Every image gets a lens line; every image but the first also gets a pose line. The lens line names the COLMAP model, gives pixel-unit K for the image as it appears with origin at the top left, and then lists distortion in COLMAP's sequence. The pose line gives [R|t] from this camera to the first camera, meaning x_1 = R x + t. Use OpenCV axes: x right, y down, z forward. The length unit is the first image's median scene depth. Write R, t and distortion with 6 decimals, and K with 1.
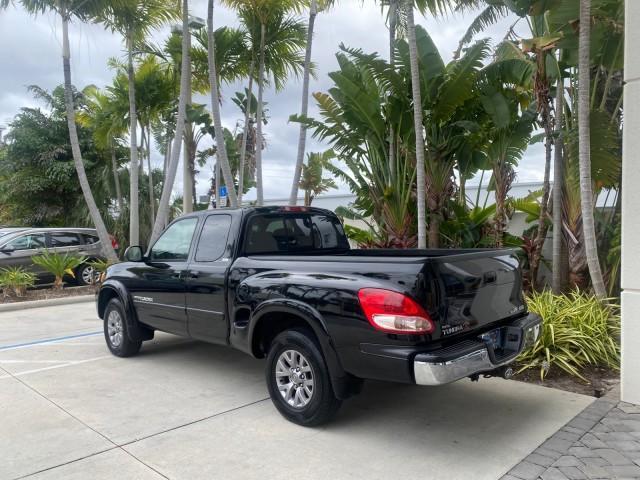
lens RADIAL K [[489.9, 0, 321.4], [0, 489.9, 242.1], [0, 0, 1]] dist [0.028965, -0.029341]
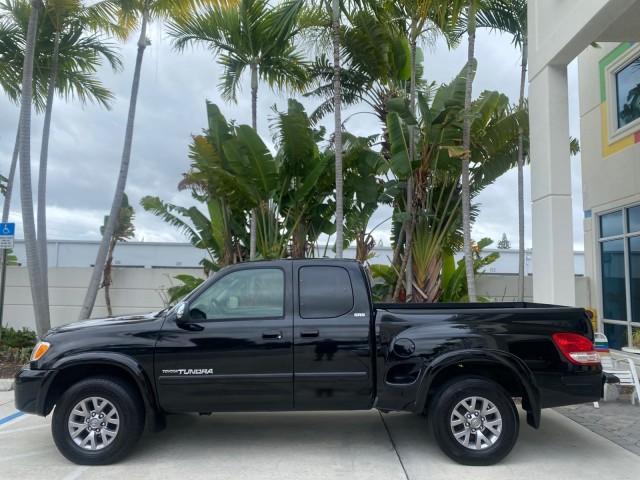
lens RADIAL K [[489.9, 0, 318.3], [0, 489.9, 237.9], [0, 0, 1]] dist [0.028965, -0.029341]
pose [[0.722656, 0.082061, 0.686319, -0.450228], [0.001838, 0.992696, -0.120628, 0.000961], [-0.691205, 0.088434, 0.717227, 0.175300]]
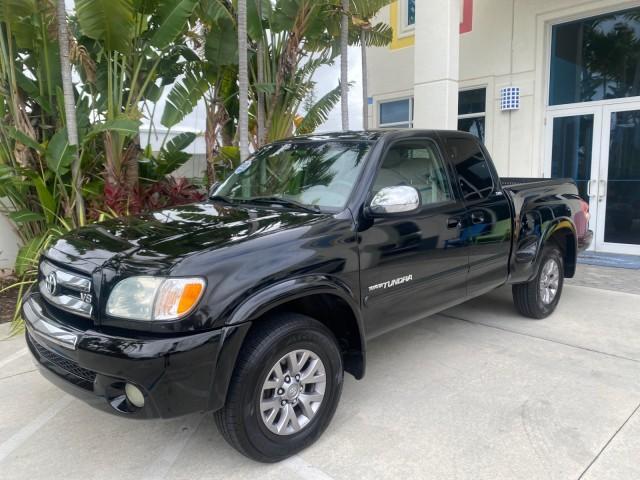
lens RADIAL K [[489.9, 0, 318.2], [0, 489.9, 235.9], [0, 0, 1]] dist [0.028965, -0.029341]
pose [[0.040407, -0.123254, 0.991552, -0.533034], [0.037910, 0.991837, 0.121744, -0.003401], [-0.998464, 0.032671, 0.044750, 0.627685]]
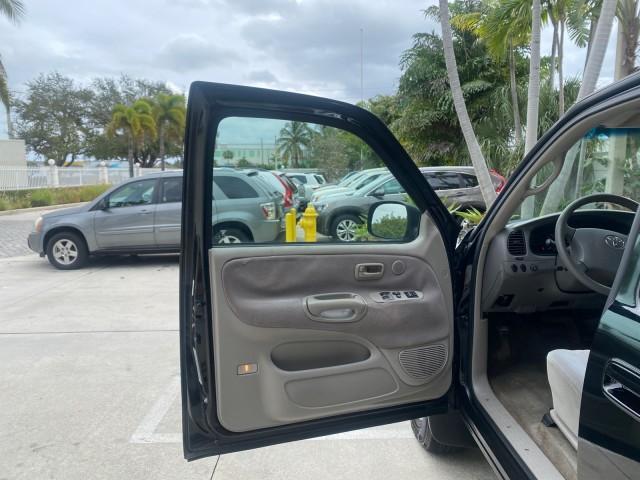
lens RADIAL K [[489.9, 0, 314.7], [0, 489.9, 238.2], [0, 0, 1]] dist [0.028965, -0.029341]
pose [[0.690494, 0.085764, -0.718236, -0.112368], [-0.006230, 0.993614, 0.112657, -0.002508], [0.723311, -0.073314, 0.686619, 0.413443]]
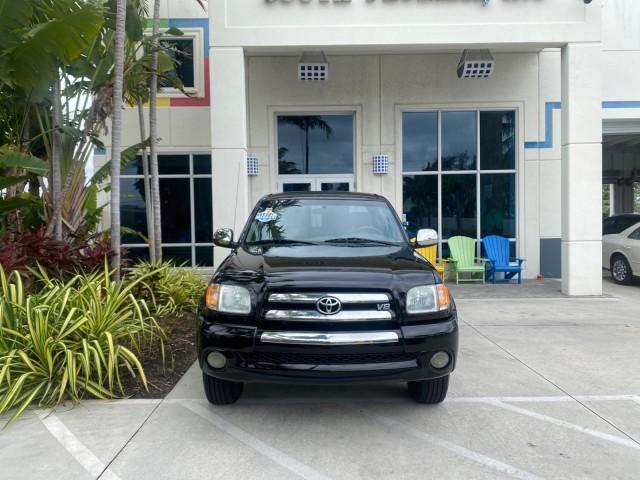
lens RADIAL K [[489.9, 0, 318.5], [0, 489.9, 239.9], [0, 0, 1]] dist [0.028965, -0.029341]
pose [[-0.703088, -0.016204, 0.710918, -0.509104], [0.029320, 0.998230, 0.051749, -0.013467], [-0.710498, 0.057228, -0.701368, 1.030116]]
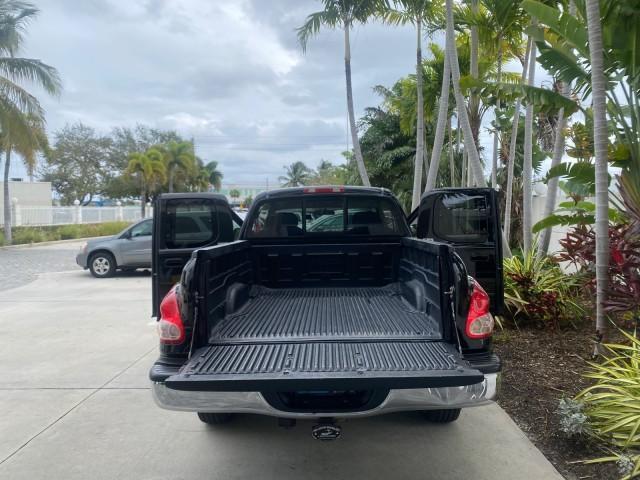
lens RADIAL K [[489.9, 0, 319.1], [0, 489.9, 241.9], [0, 0, 1]] dist [0.028965, -0.029341]
pose [[0.684727, 0.040165, -0.727692, 0.322676], [-0.011997, 0.998966, 0.043850, -0.006314], [0.728701, -0.021295, 0.684501, 0.210366]]
